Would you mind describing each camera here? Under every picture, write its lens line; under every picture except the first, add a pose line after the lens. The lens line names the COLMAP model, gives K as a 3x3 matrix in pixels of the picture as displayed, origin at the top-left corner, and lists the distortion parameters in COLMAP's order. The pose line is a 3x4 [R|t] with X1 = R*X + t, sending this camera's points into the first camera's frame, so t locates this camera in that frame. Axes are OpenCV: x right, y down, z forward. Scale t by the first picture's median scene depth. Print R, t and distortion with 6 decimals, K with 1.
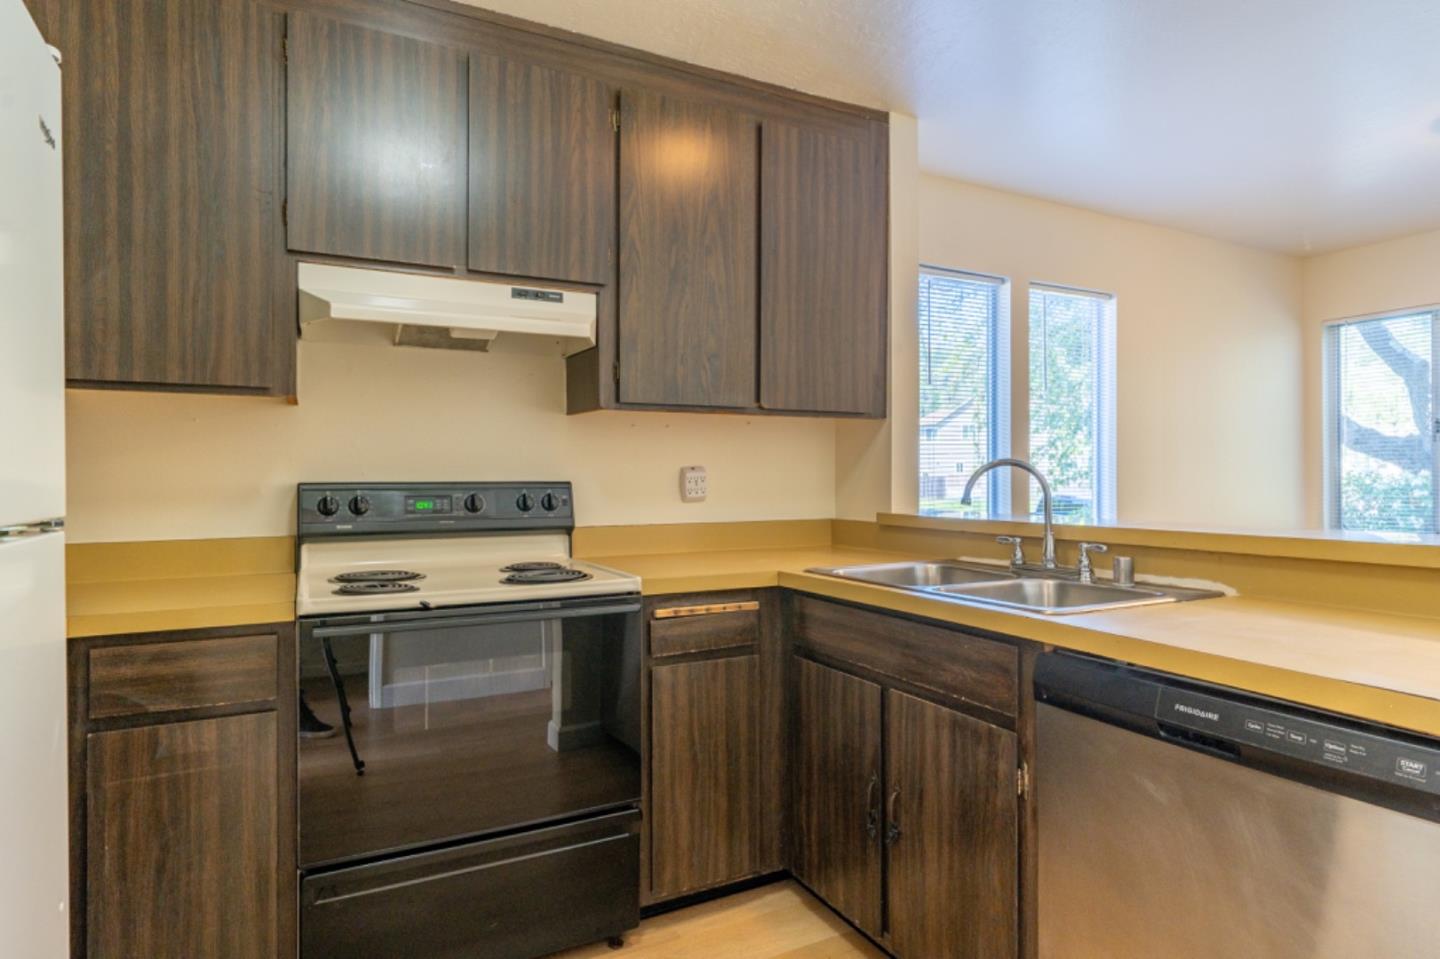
lens RADIAL K [[792.8, 0, 716.2], [0, 792.8, 477.5], [0, 0, 1]] dist [-0.014000, 0.004584]
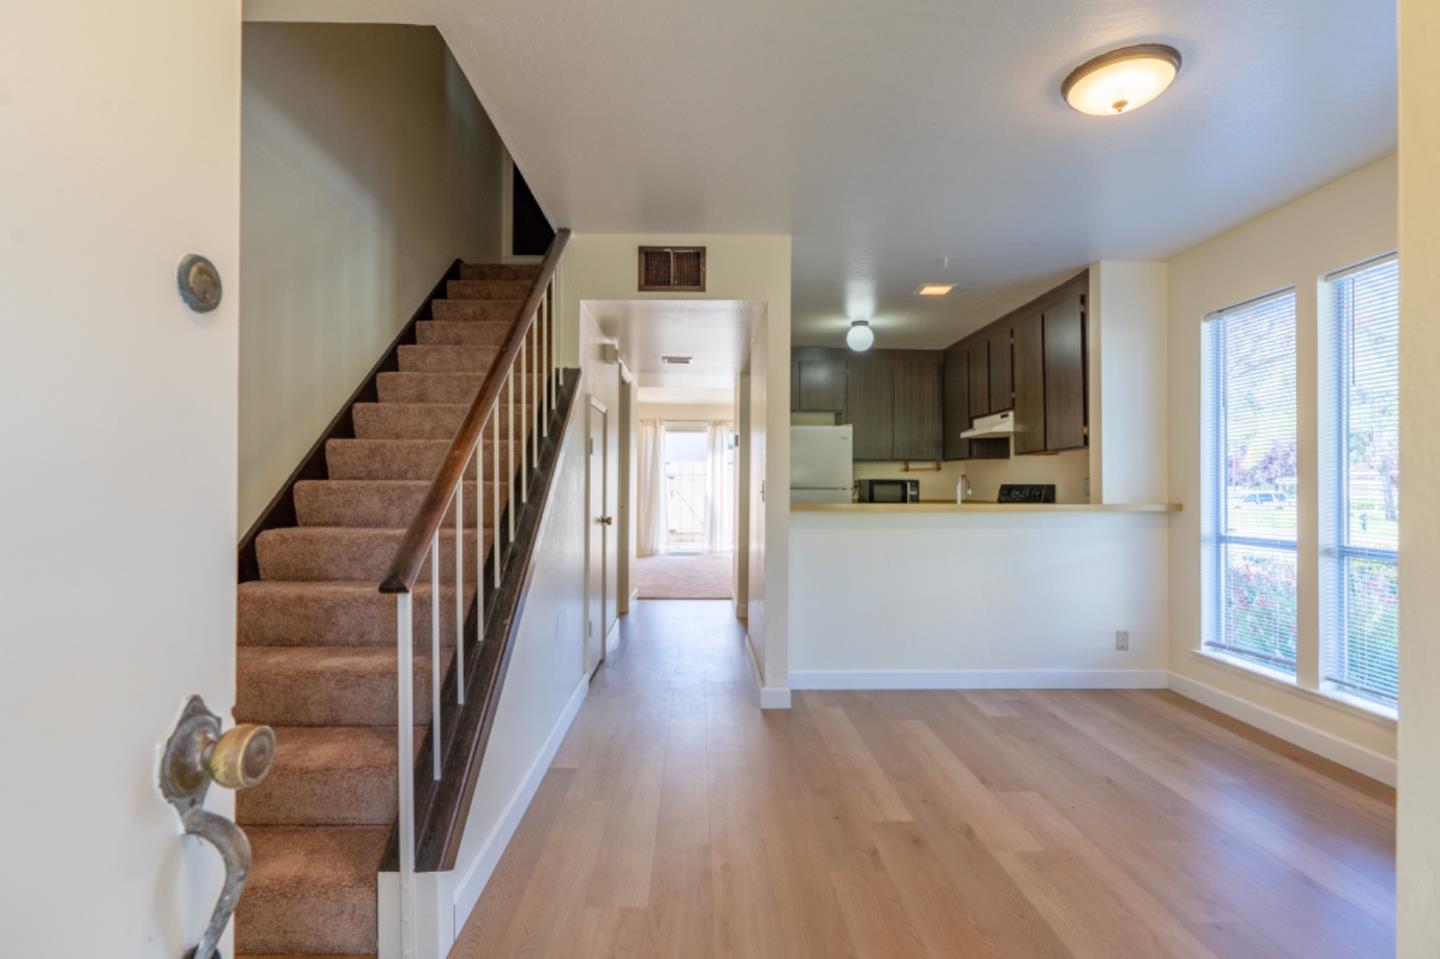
lens RADIAL K [[711.0, 0, 719.6], [0, 711.0, 479.4], [0, 0, 1]] dist [-0.001785, -0.000798]
pose [[-0.441080, -0.002031, -0.897465, 2.547904], [0.002013, 0.999993, -0.003252, -0.006022], [0.897465, -0.003241, -0.441073, 1.274396]]
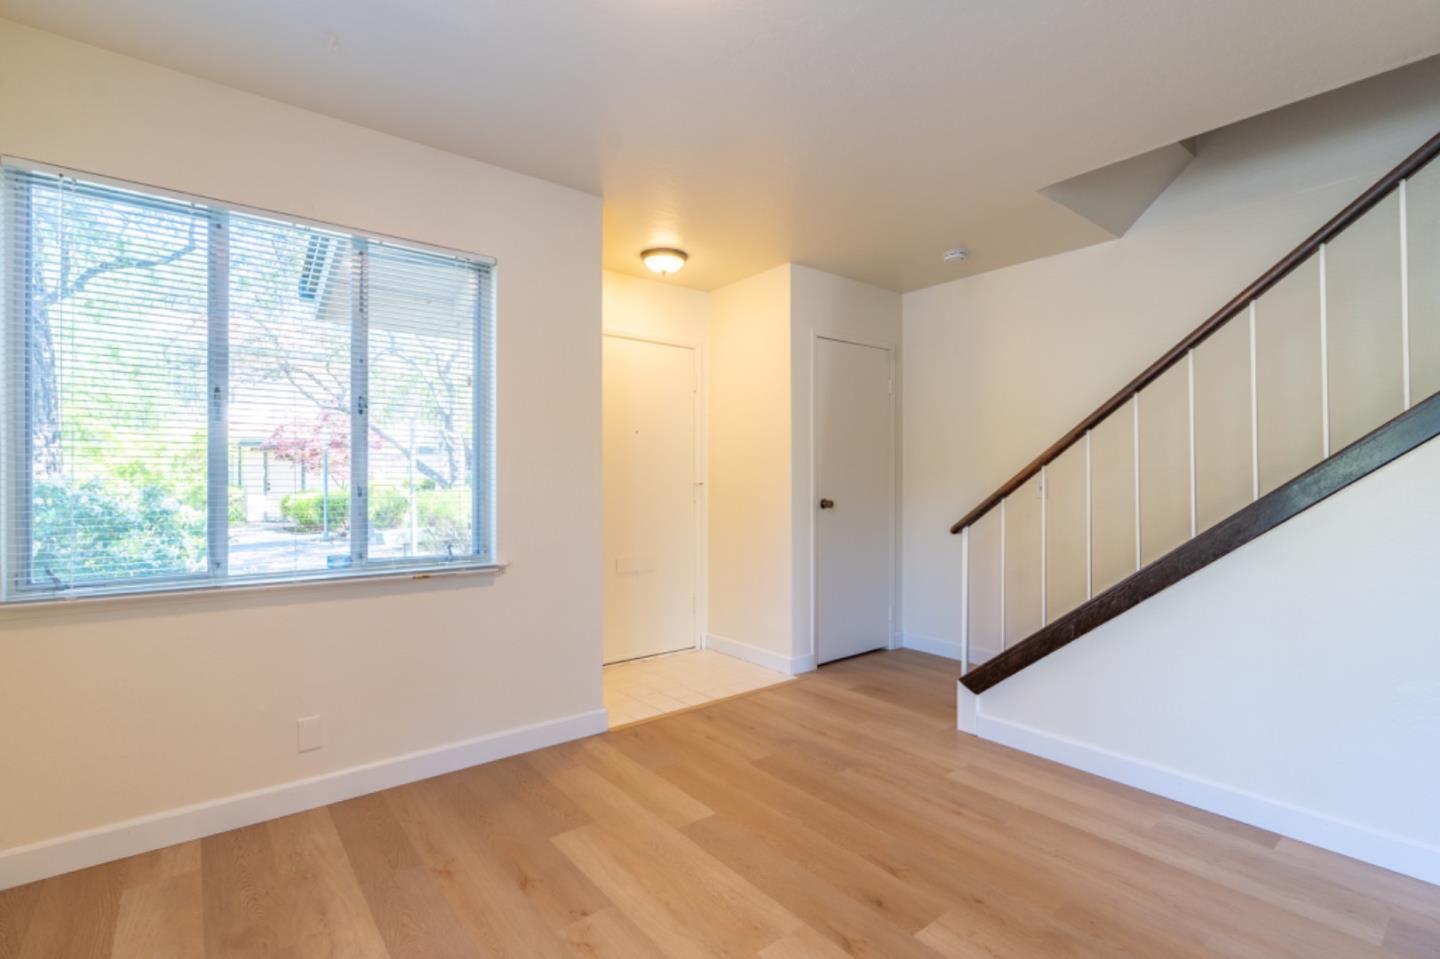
lens RADIAL K [[675.4, 0, 719.5], [0, 675.4, 485.0], [0, 0, 1]] dist [-0.008835, 0.002452]
pose [[-0.184012, -0.003887, 0.982916, 0.602446], [-0.006226, 0.999977, 0.002789, 0.000965], [-0.982904, -0.005606, -0.184032, 1.430994]]
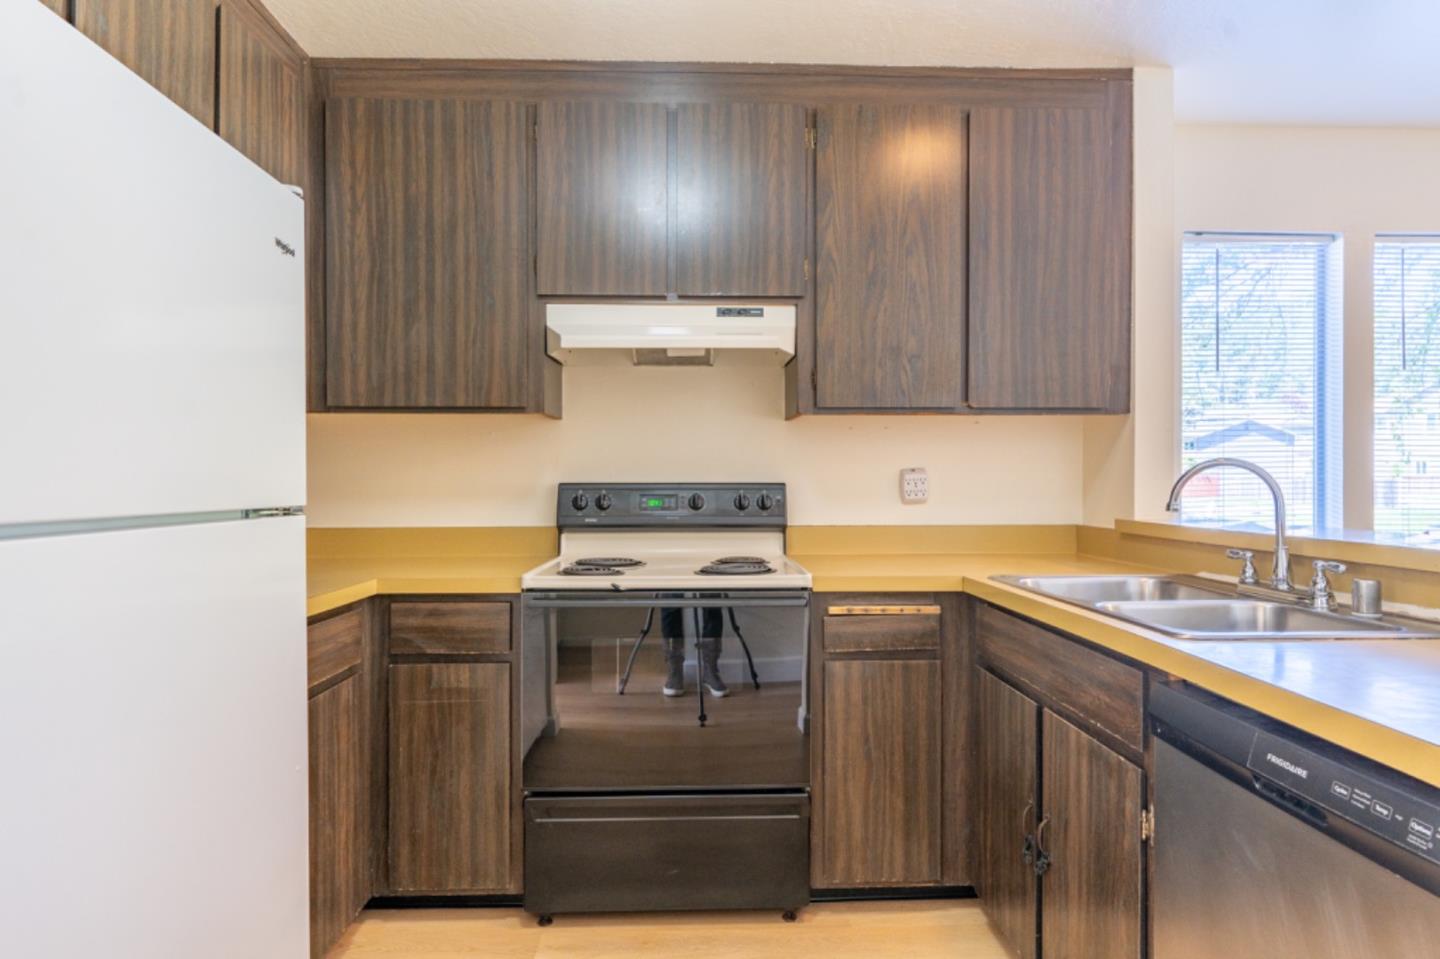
lens RADIAL K [[792.8, 0, 727.1], [0, 792.8, 483.4], [0, 0, 1]] dist [-0.014000, 0.004584]
pose [[0.901662, 0.003624, -0.432426, 0.250841], [-0.001423, 0.999984, 0.005412, 0.000097], [0.432439, -0.004264, 0.901653, 0.005237]]
